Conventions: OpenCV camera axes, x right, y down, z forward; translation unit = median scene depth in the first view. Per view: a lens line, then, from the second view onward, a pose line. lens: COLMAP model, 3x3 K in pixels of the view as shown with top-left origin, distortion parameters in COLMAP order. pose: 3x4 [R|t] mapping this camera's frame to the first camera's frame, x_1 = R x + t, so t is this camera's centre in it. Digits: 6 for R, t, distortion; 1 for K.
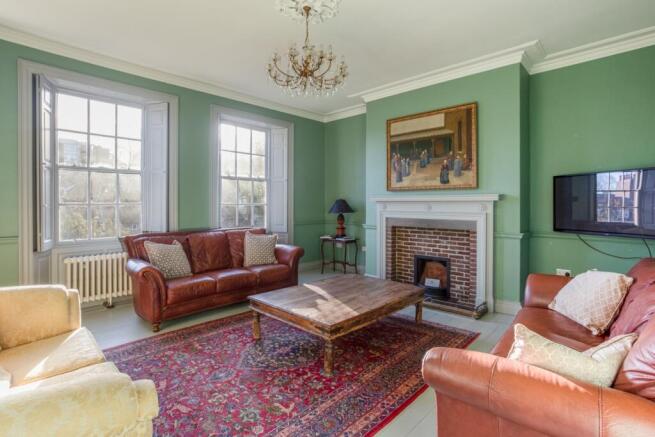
lens RADIAL K [[323.4, 0, 319.8], [0, 323.4, 201.2], [0, 0, 1]] dist [-0.028631, 0.000185]
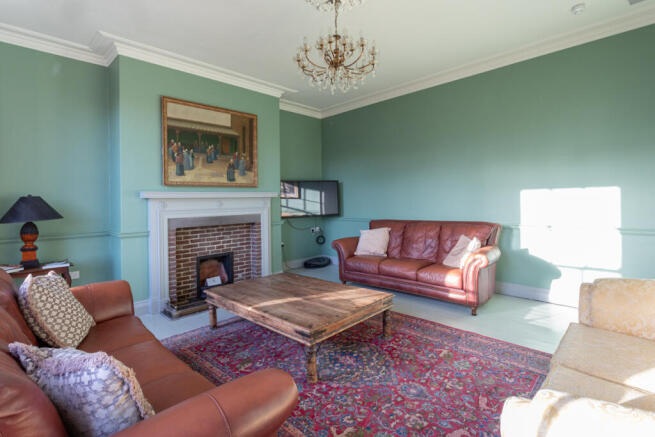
lens RADIAL K [[323.4, 0, 319.8], [0, 323.4, 201.2], [0, 0, 1]] dist [-0.028631, 0.000185]
pose [[-0.010286, -0.003840, 0.999940, -0.672546], [0.014238, 0.999891, 0.003986, 0.010527], [-0.999846, 0.014278, -0.010230, 0.721279]]
